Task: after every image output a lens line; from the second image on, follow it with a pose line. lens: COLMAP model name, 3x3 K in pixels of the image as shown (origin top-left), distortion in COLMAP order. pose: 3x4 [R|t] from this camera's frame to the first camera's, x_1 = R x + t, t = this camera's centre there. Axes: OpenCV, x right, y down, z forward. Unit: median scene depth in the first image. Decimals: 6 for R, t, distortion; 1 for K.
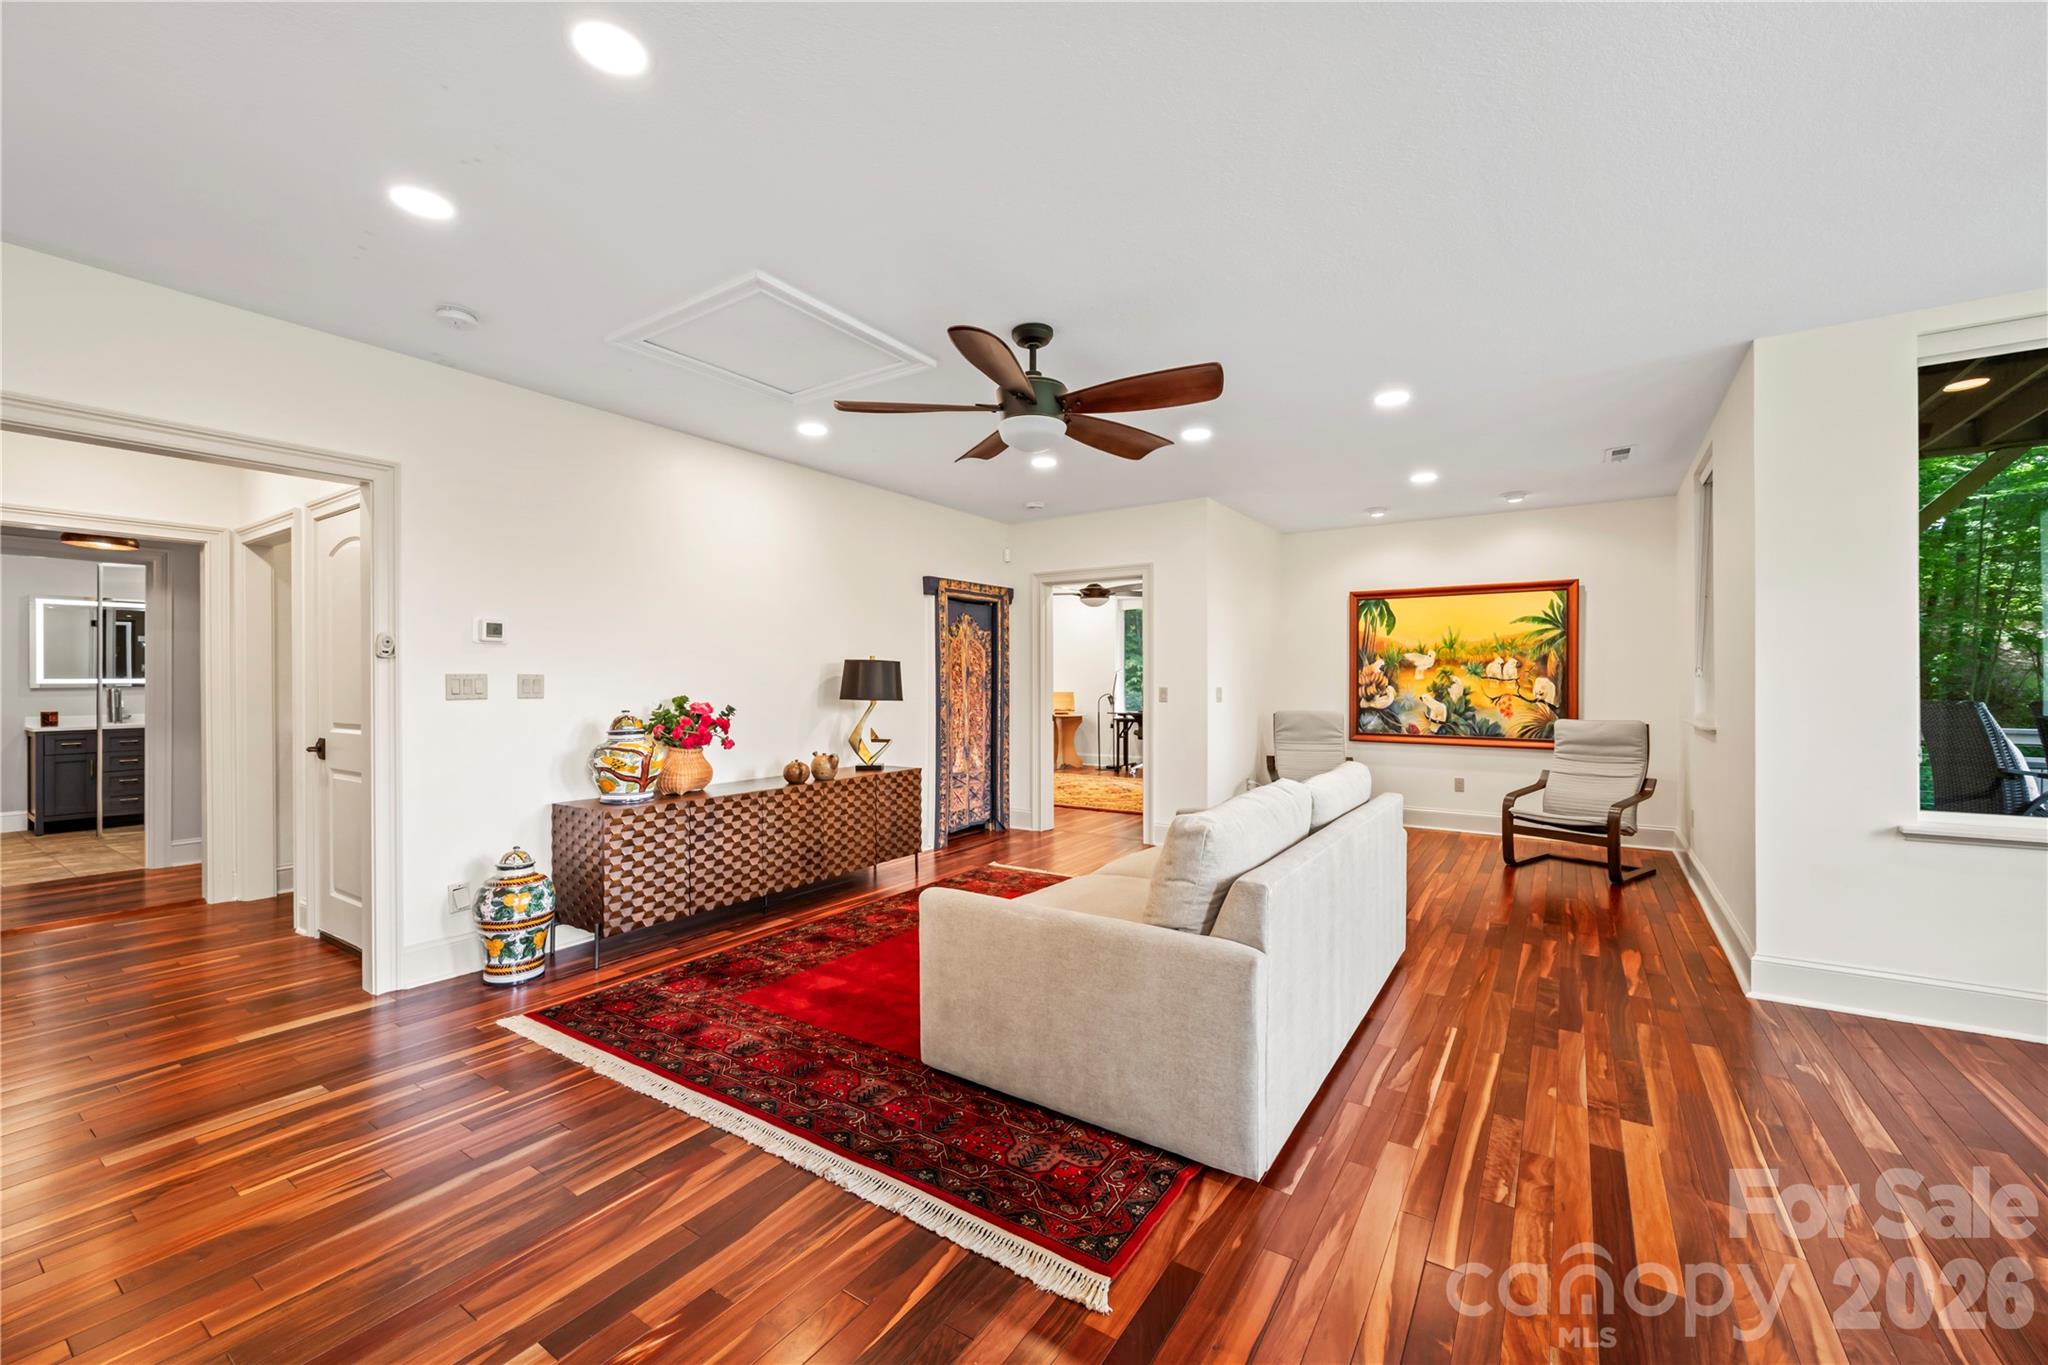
lens RADIAL K [[806.7, 0, 1024.0], [0, 806.7, 682.5], [0, 0, 1]] dist [-0.001643, -0.000234]
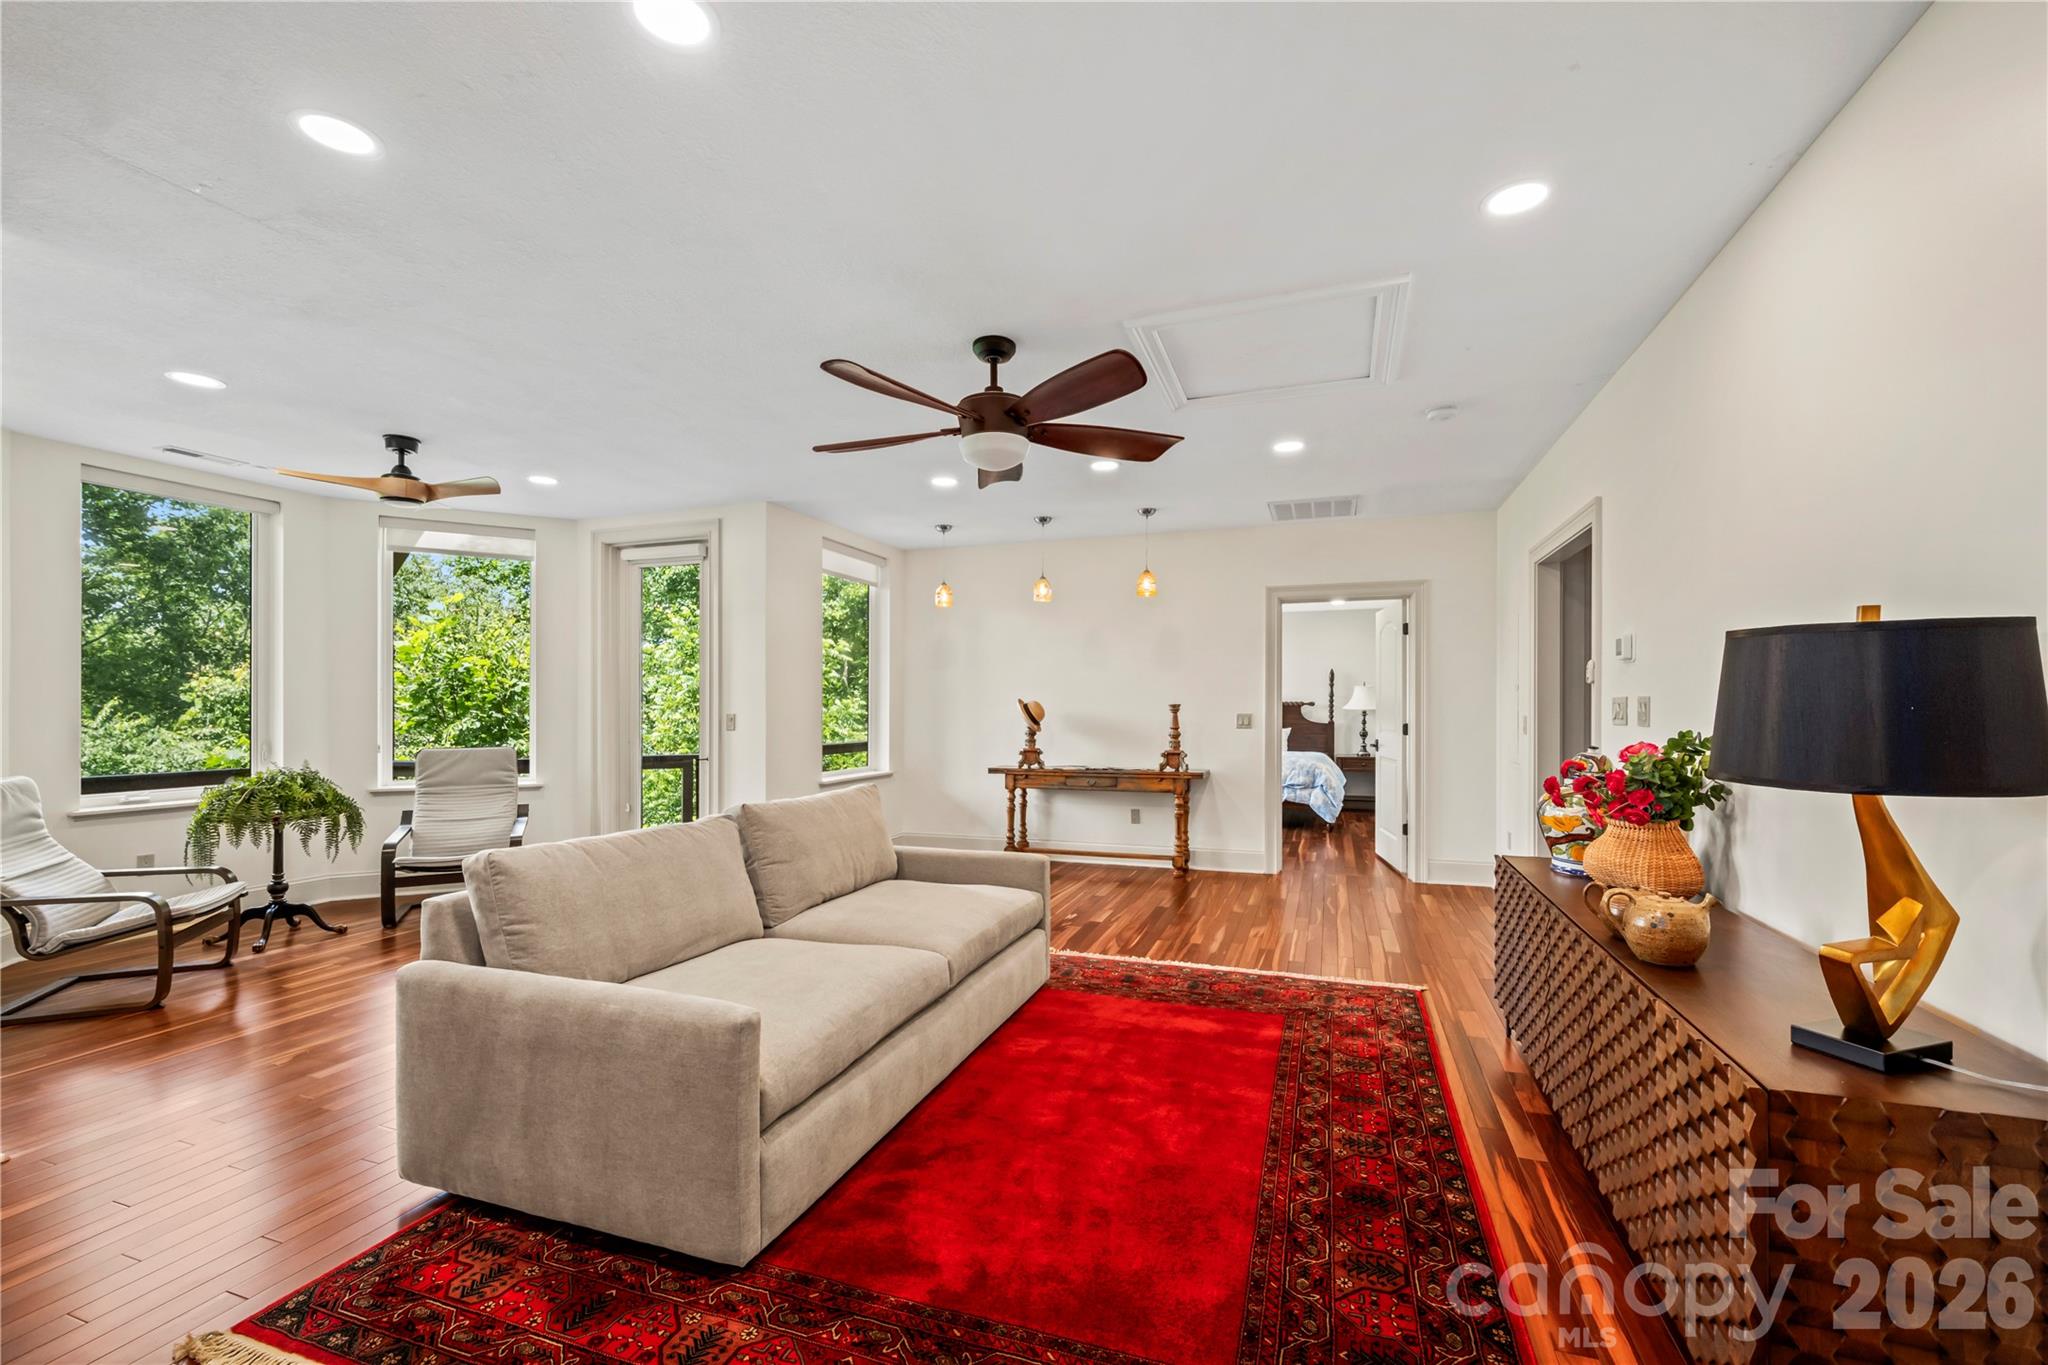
lens RADIAL K [[882.5, 0, 1025.5], [0, 882.5, 709.8], [0, 0, 1]] dist [-0.000285, -0.000060]
pose [[-0.969368, -0.001016, -0.245609, 0.340546], [-0.000482, 0.999997, -0.002233, 0.022270], [0.245611, -0.002046, -0.969366, 2.927768]]
